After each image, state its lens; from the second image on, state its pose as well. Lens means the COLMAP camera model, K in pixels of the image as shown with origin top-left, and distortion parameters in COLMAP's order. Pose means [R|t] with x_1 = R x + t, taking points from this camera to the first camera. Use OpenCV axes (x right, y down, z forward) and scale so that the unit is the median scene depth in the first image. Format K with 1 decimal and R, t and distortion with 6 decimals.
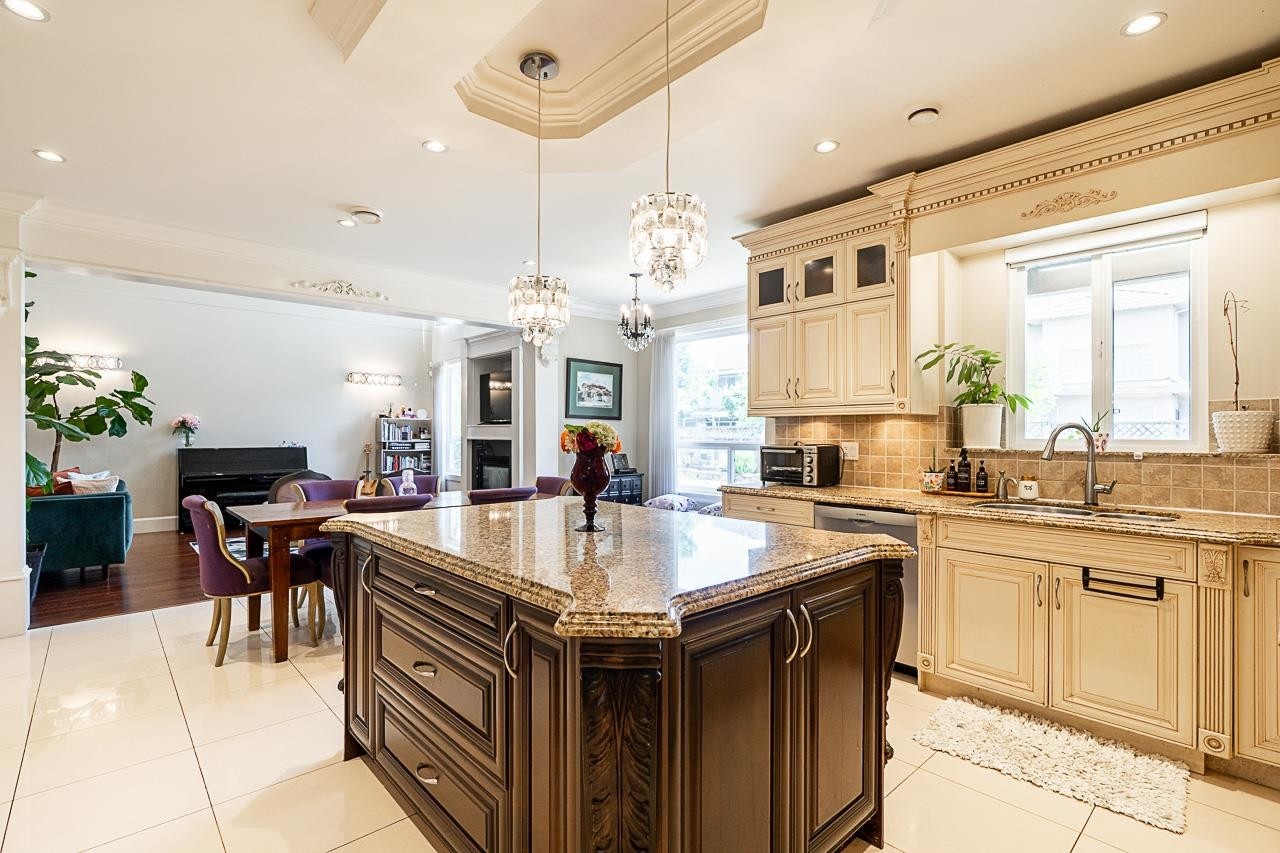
lens RADIAL K [[578.4, 0, 638.8], [0, 578.4, 430.5], [0, 0, 1]] dist [-0.006577, 0.000090]
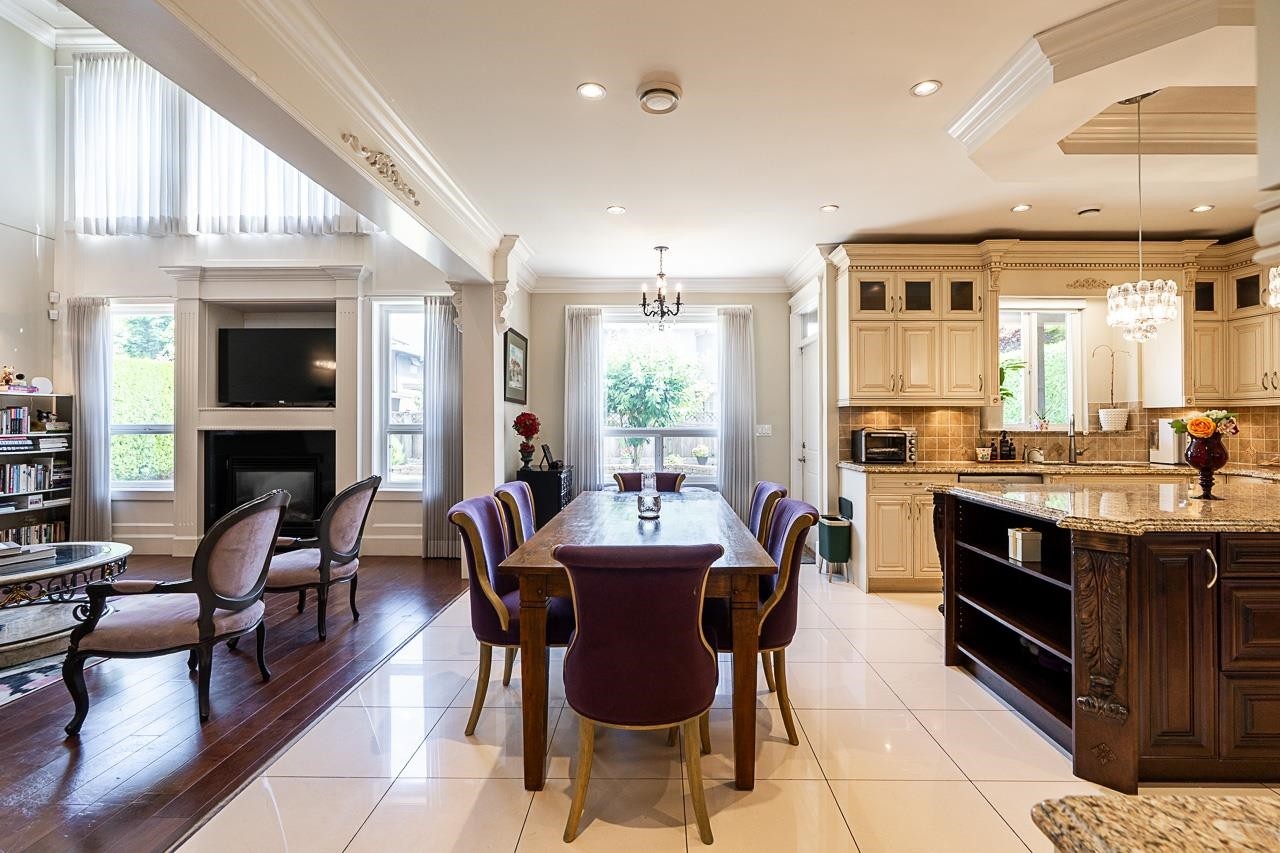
lens RADIAL K [[576.7, 0, 636.3], [0, 576.7, 417.8], [0, 0, 1]] dist [-0.002298, -0.000159]
pose [[0.690700, 0.002584, 0.723137, -0.953389], [-0.003357, 0.999994, -0.000366, 0.001712], [-0.723134, -0.002175, 0.690705, 0.543403]]
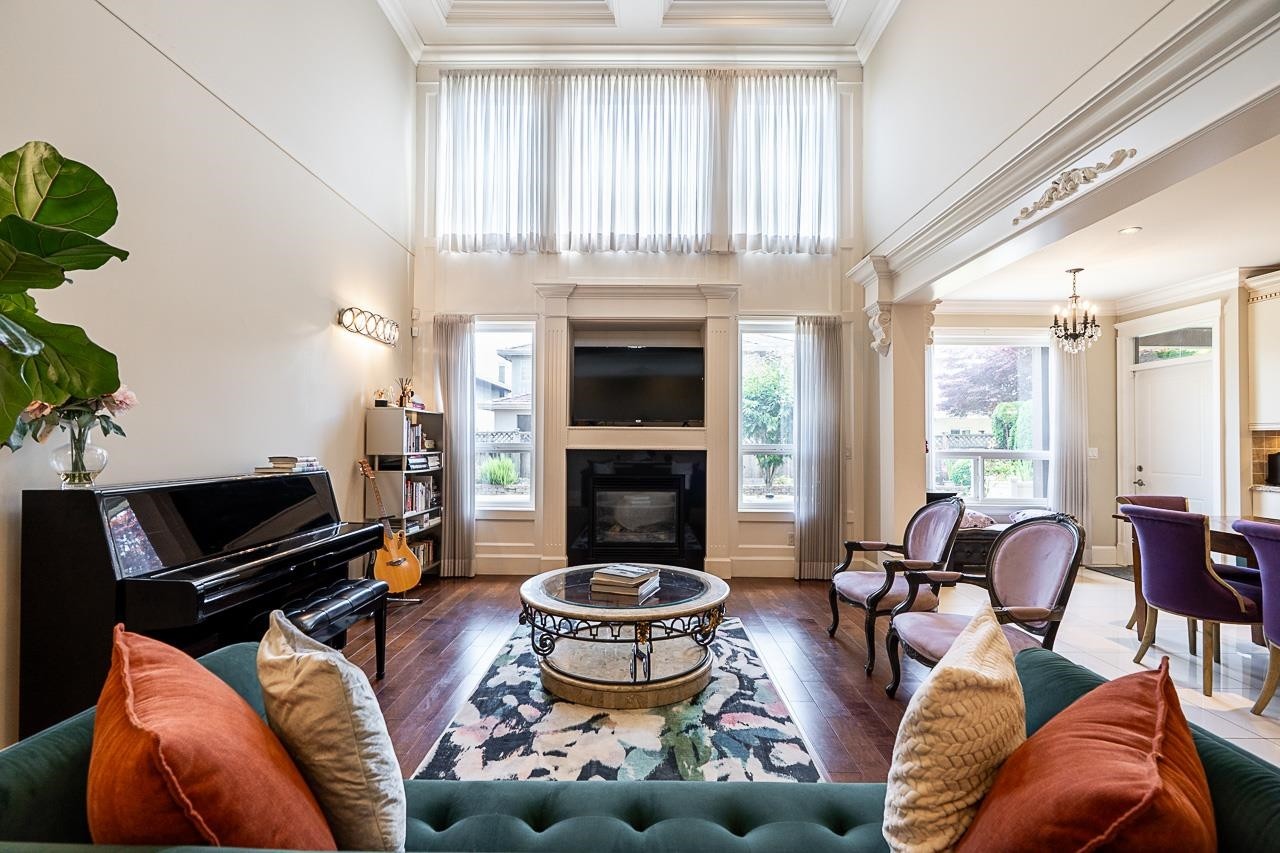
lens RADIAL K [[578.4, 0, 638.8], [0, 578.4, 430.5], [0, 0, 1]] dist [-0.006577, 0.000090]
pose [[0.688050, 0.017068, 0.725462, -1.564910], [-0.010902, 0.999854, -0.013183, 0.006980], [-0.725581, 0.001162, 0.688136, 1.196600]]
